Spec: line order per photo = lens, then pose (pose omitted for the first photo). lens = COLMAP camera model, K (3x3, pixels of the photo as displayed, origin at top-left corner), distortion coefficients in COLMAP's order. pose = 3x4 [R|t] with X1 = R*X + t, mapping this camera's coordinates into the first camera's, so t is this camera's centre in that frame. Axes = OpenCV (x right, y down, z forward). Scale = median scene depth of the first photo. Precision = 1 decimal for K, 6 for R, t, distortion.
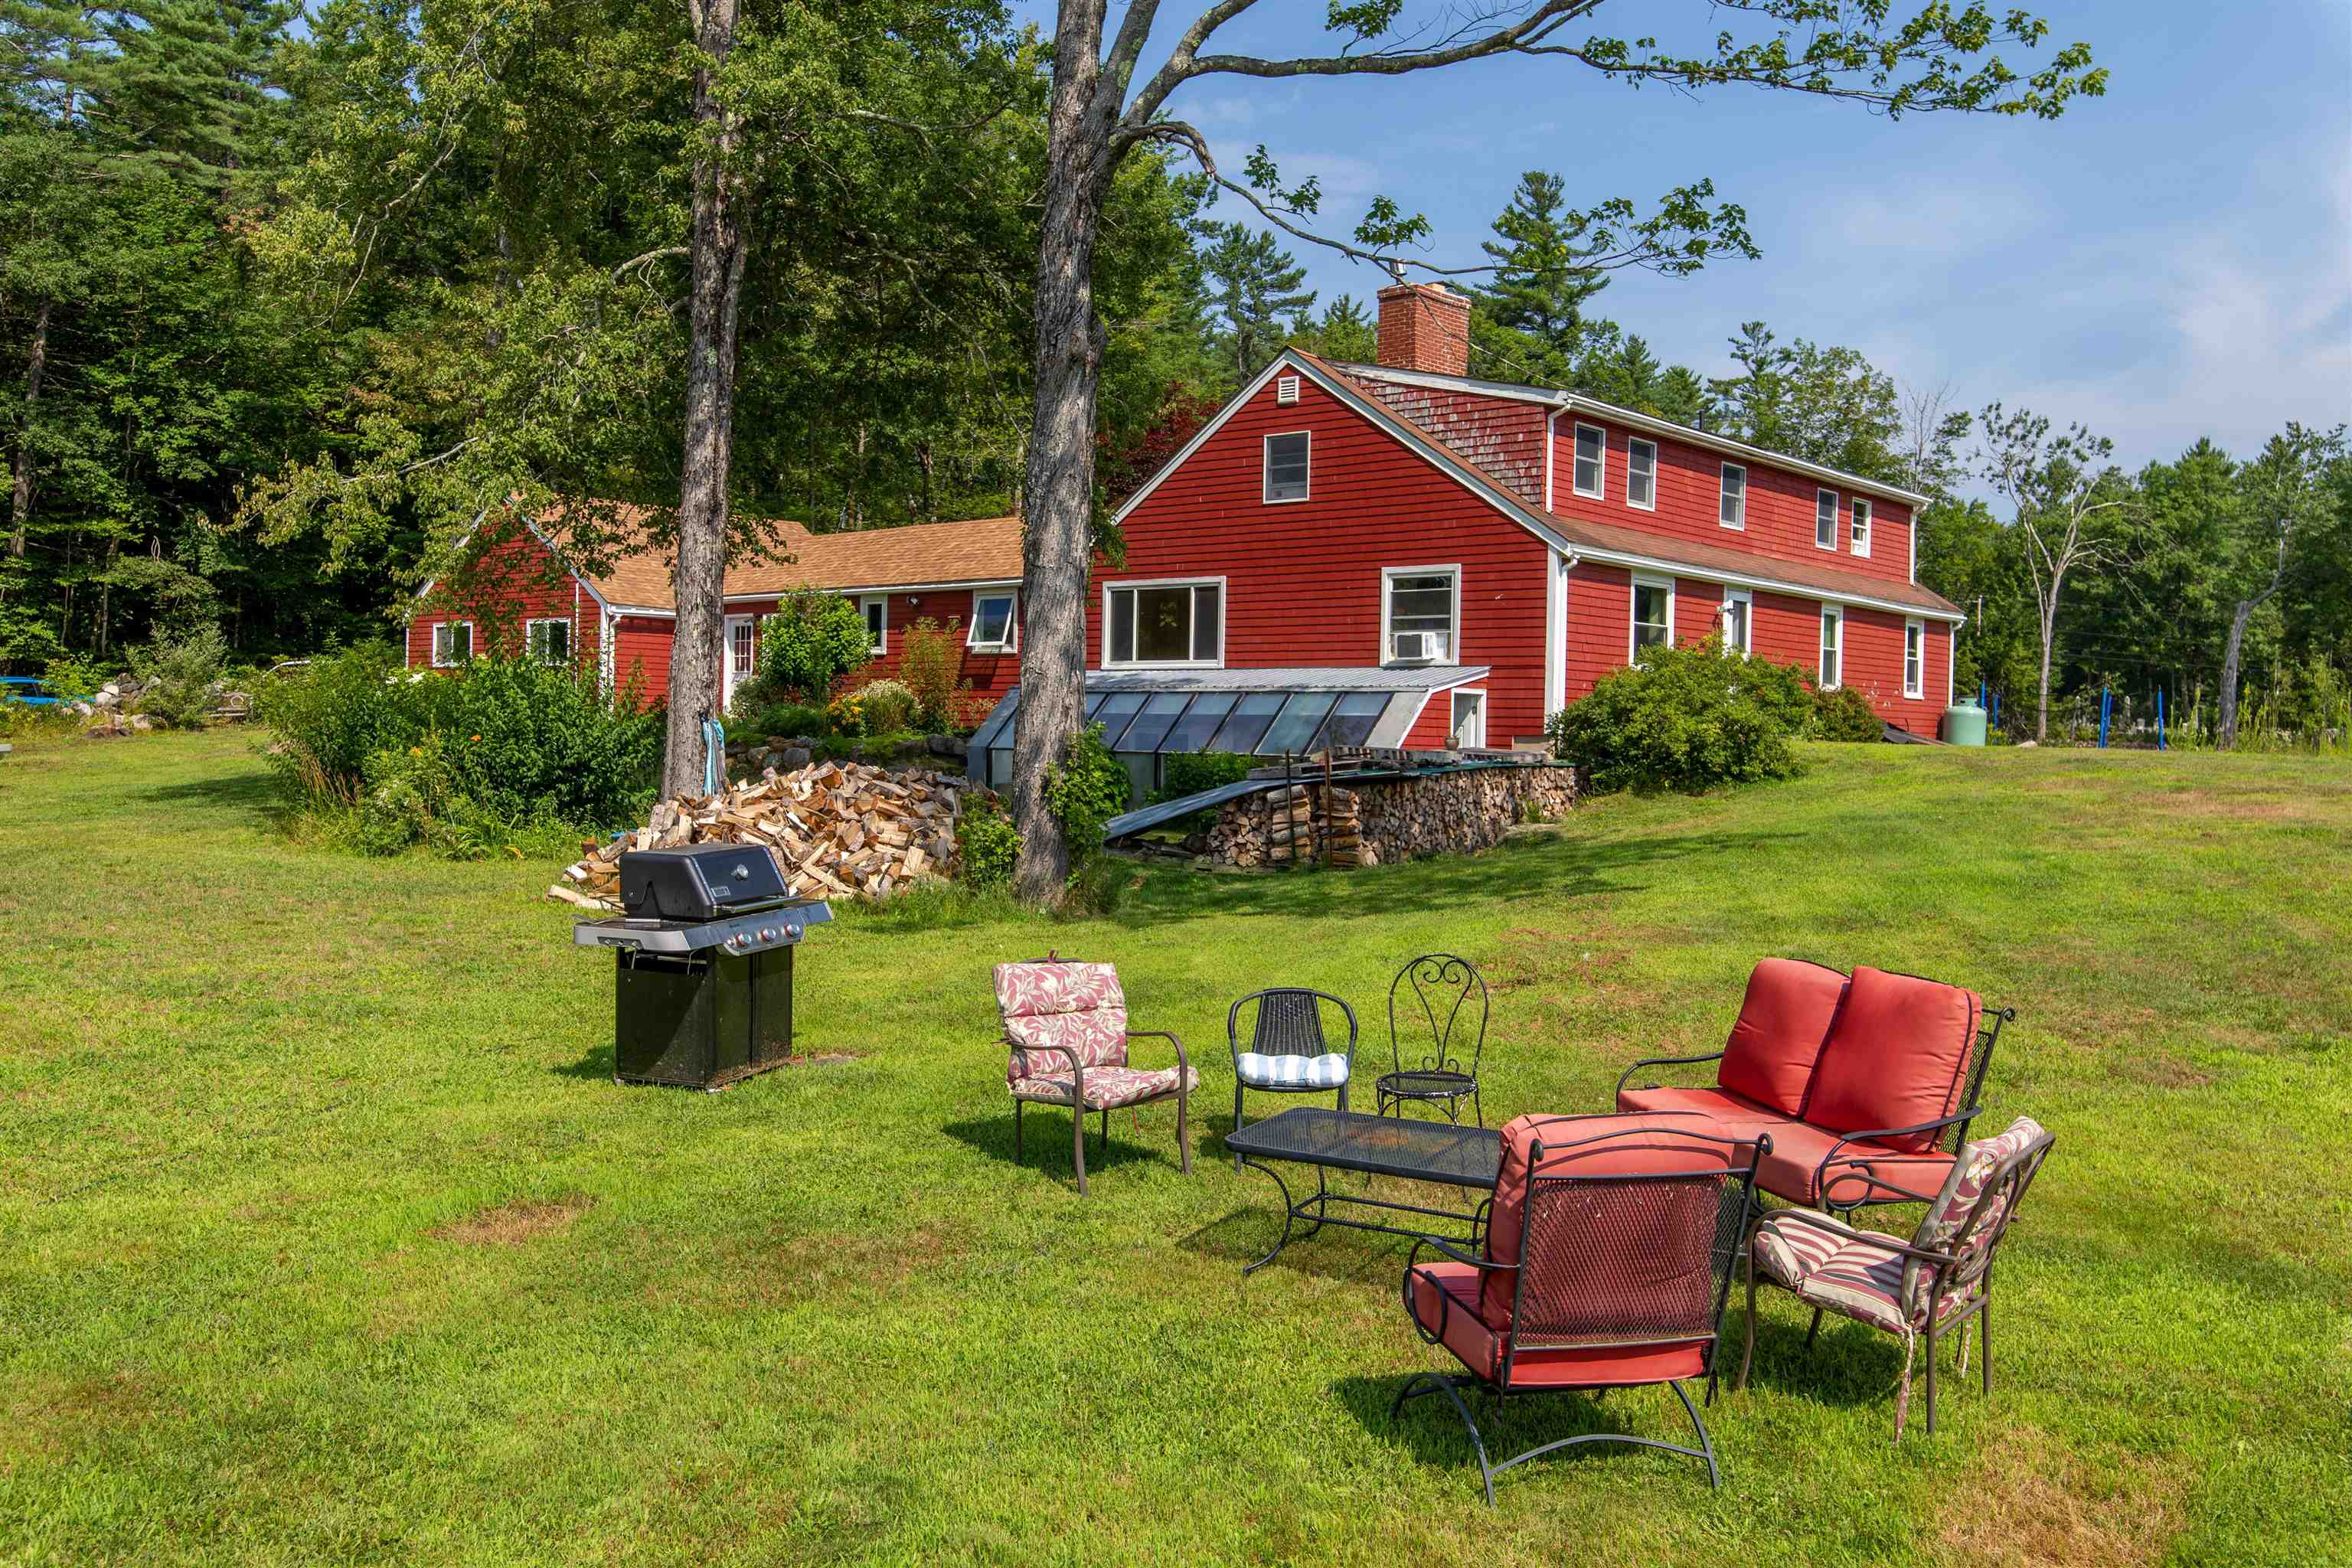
lens RADIAL K [[1960.0, 0, 1186.8], [0, 1960.0, 759.2], [0, 0, 1]] dist [0.001440, -0.005400]
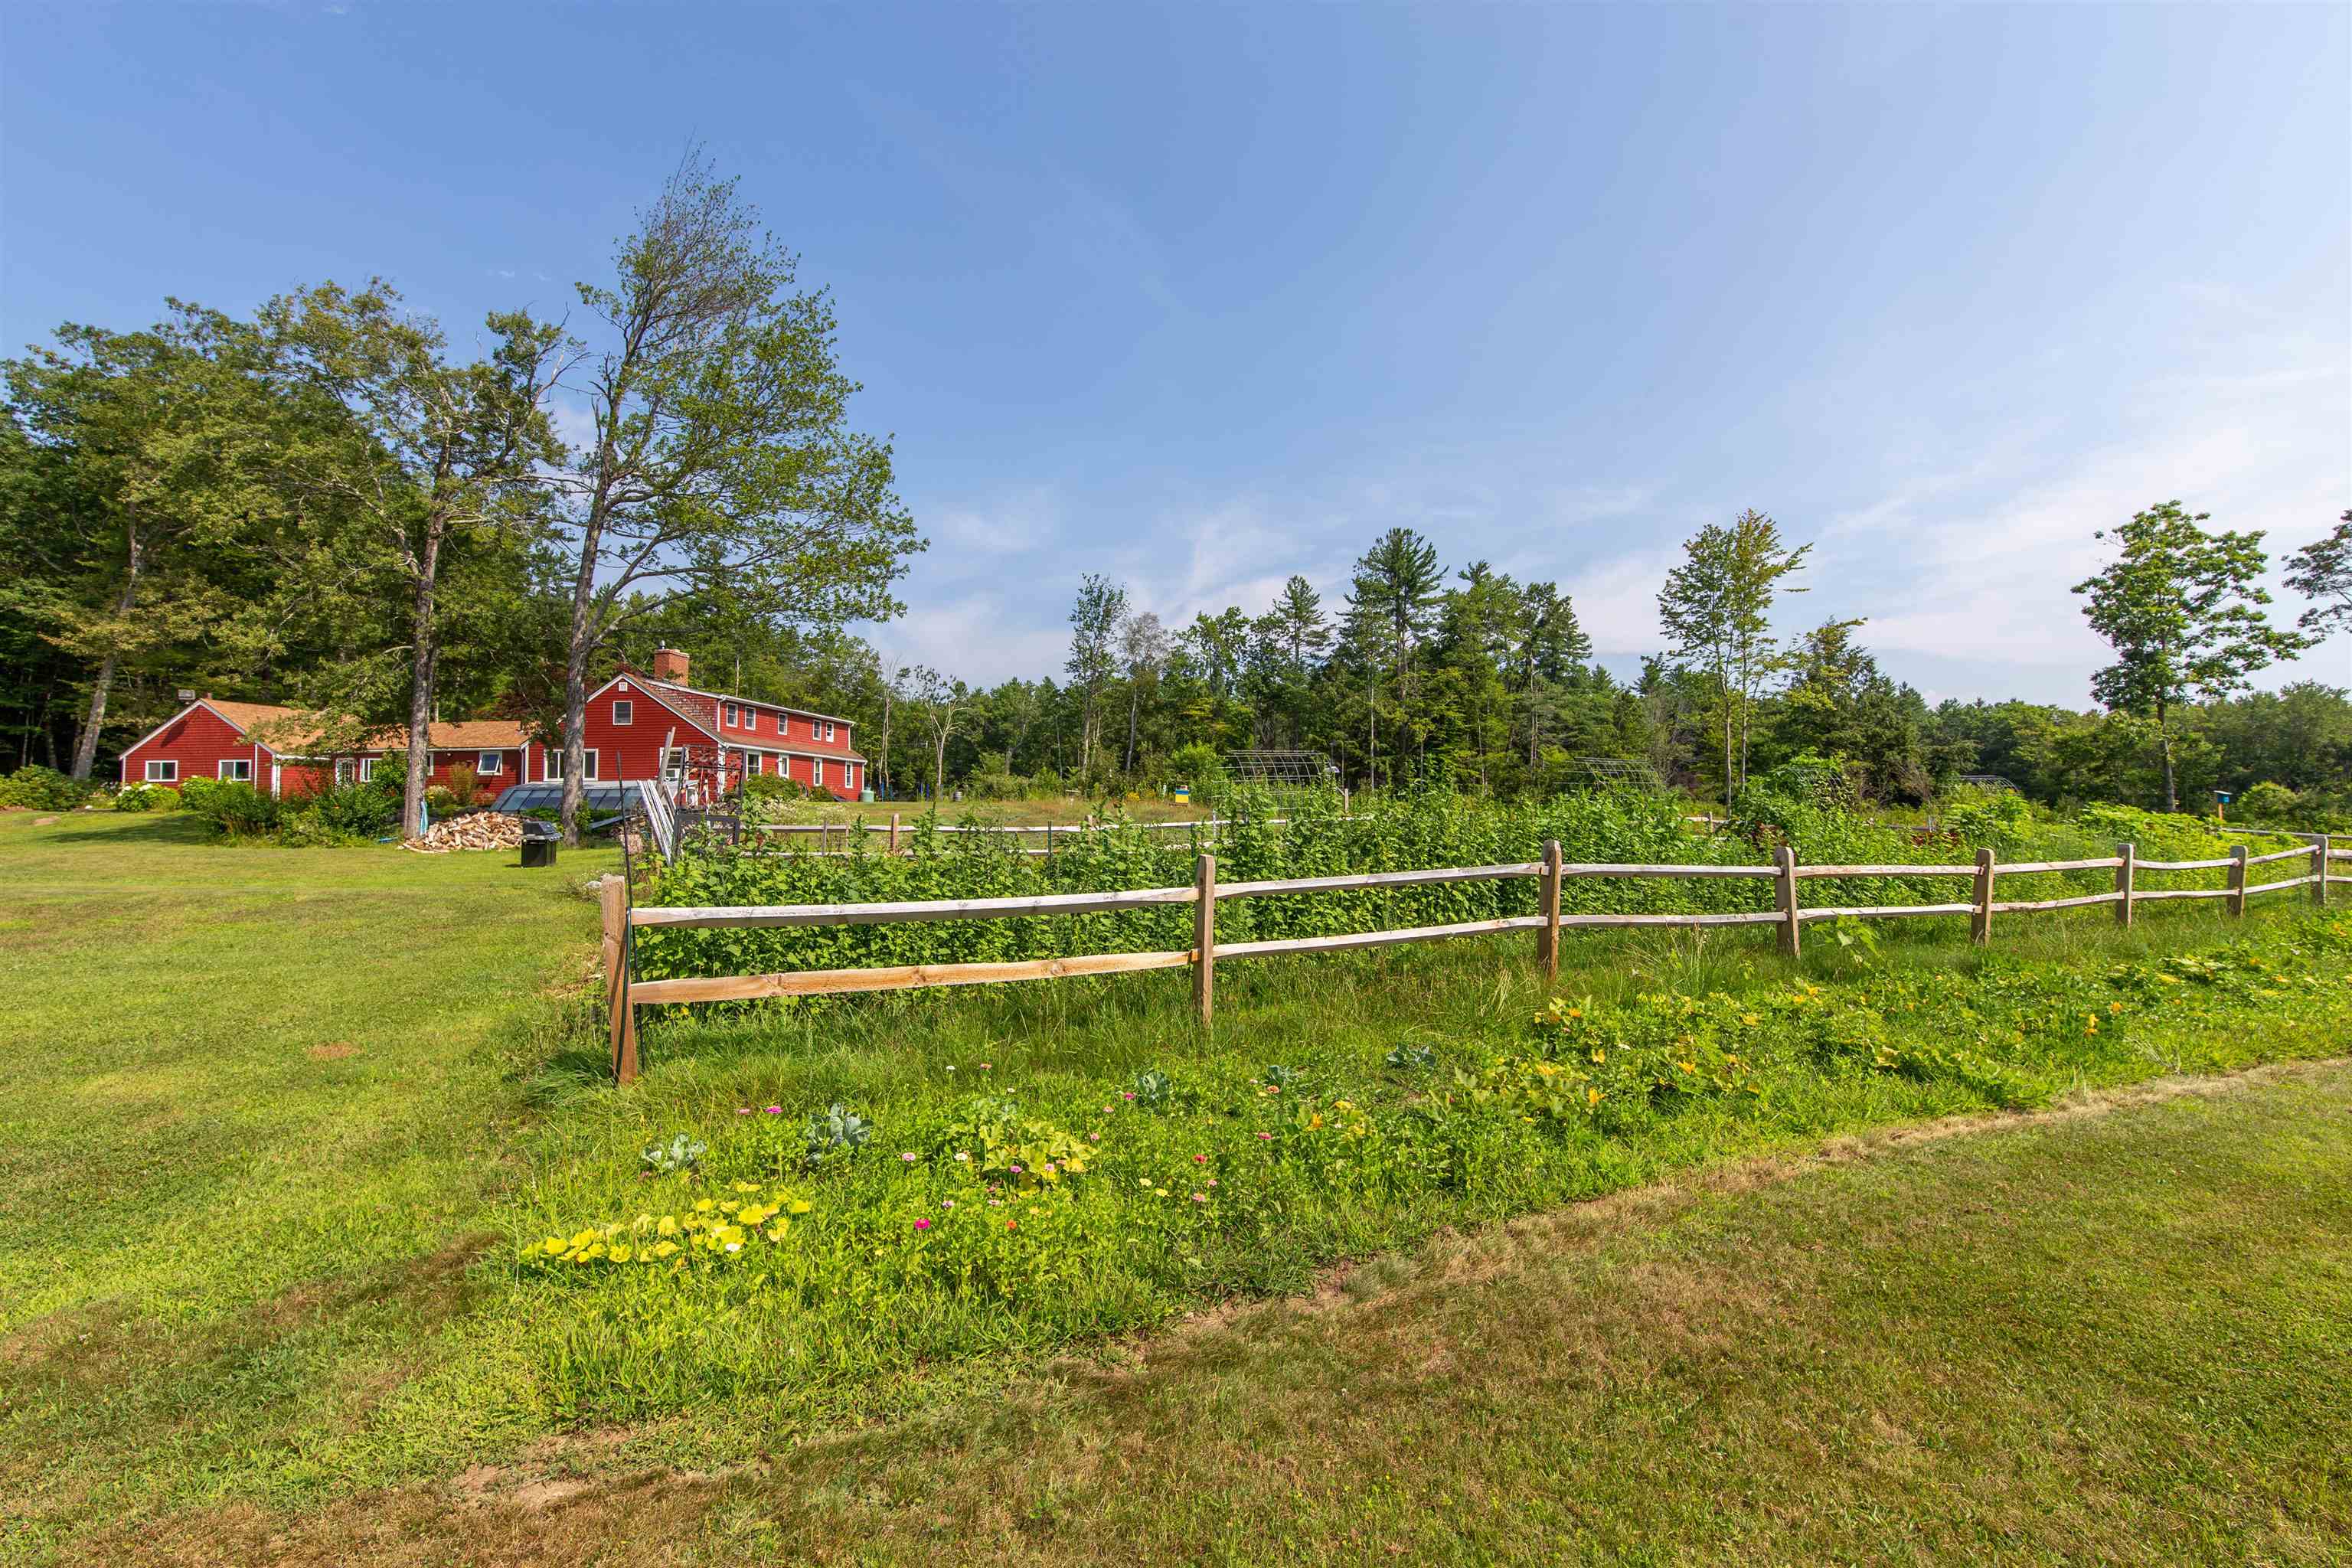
lens RADIAL K [[1008.6, 0, 1177.2], [0, 1008.6, 775.2], [0, 0, 1]] dist [0.001505, -0.000132]
pose [[0.823100, -0.004897, 0.567875, -0.098619], [0.028913, 0.999027, -0.033292, 0.015863], [-0.567160, 0.043822, 0.822441, -0.568515]]
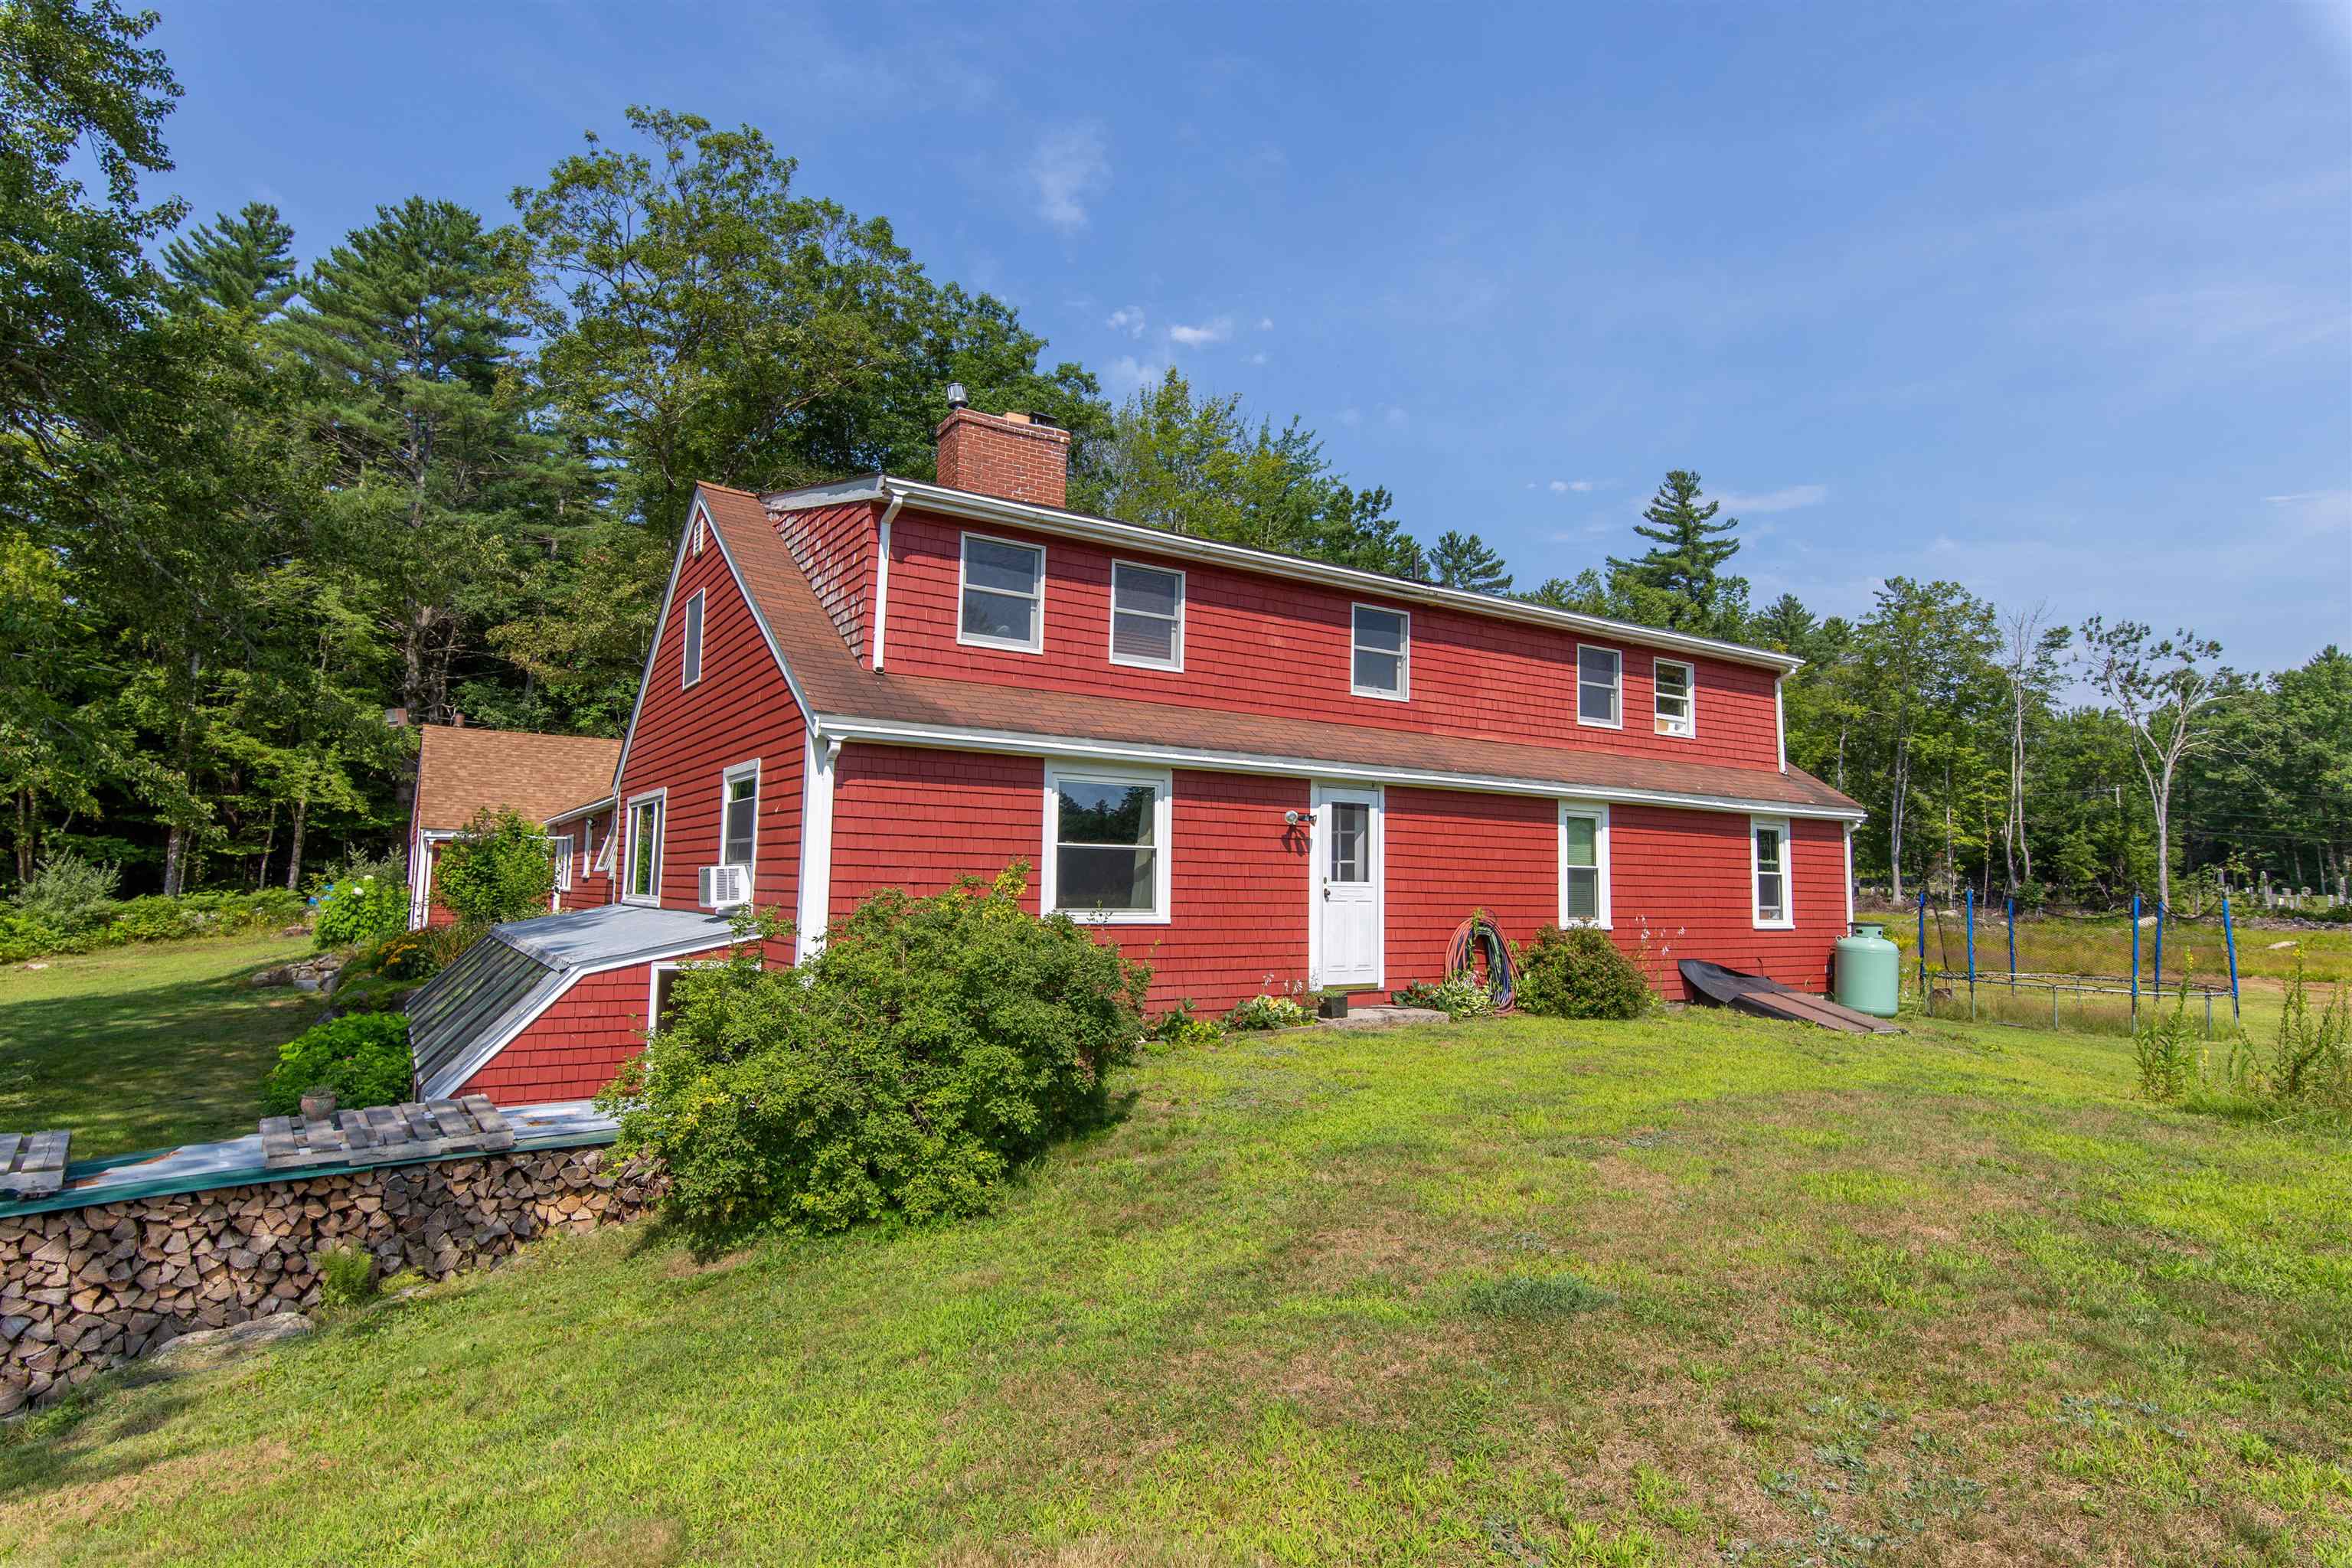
lens RADIAL K [[1228.6, 0, 1165.6], [0, 1228.6, 781.0], [0, 0, 1]] dist [0.002106, -0.004838]
pose [[0.956578, -0.028935, -0.290036, 0.280129], [-0.000730, 0.994819, -0.101656, -0.037786], [0.291474, 0.097454, 0.951601, 0.481299]]
